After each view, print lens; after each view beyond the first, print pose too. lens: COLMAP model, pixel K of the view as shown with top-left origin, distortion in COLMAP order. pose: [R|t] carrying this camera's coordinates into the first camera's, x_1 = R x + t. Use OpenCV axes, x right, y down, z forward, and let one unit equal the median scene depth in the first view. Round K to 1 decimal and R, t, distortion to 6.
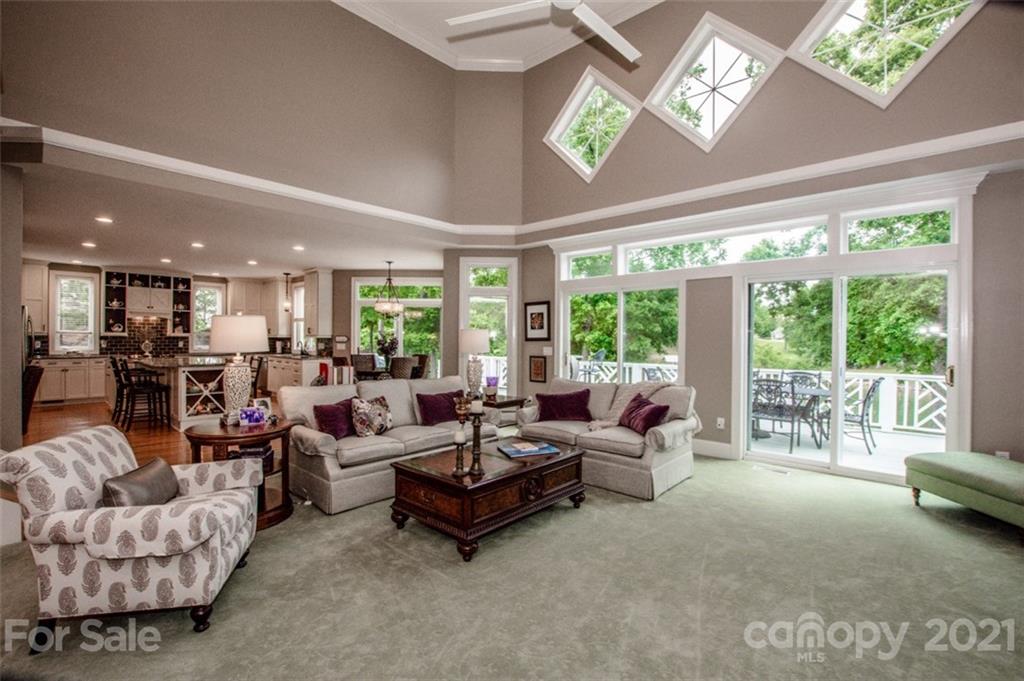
lens RADIAL K [[456.4, 0, 512.0], [0, 456.4, 340.5], [0, 0, 1]] dist [-0.029850, 0.000102]
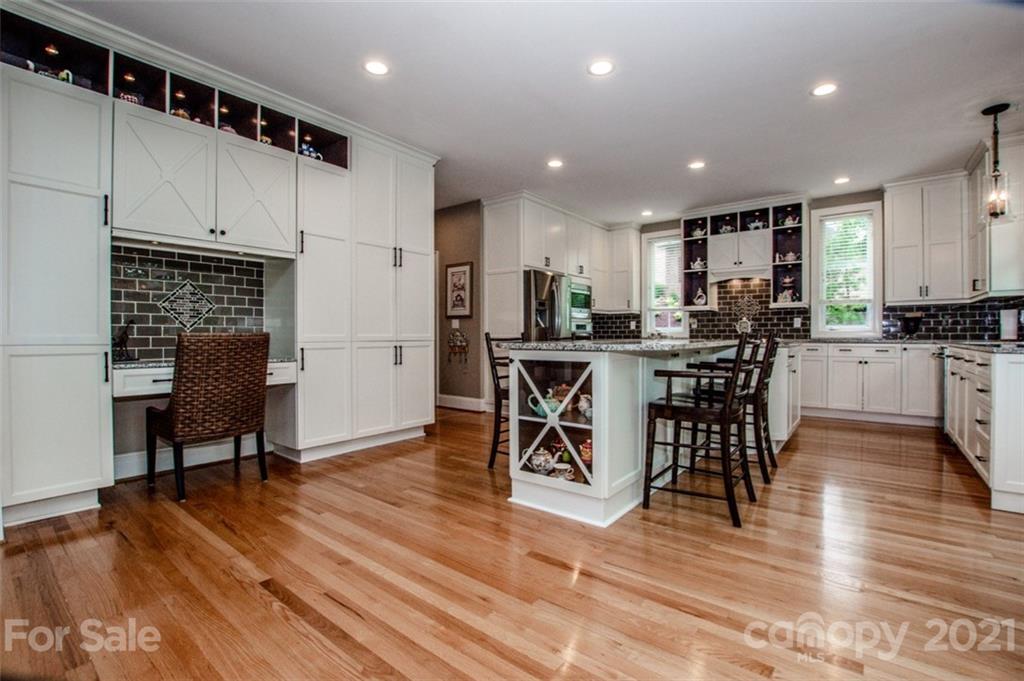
lens RADIAL K [[455.5, 0, 529.9], [0, 455.5, 339.3], [0, 0, 1]] dist [-0.028577, 0.005294]
pose [[0.097364, -0.000462, -0.995249, -0.213739], [-0.001399, 0.999999, -0.000601, 0.034086], [0.995248, 0.001451, 0.097363, 0.667698]]
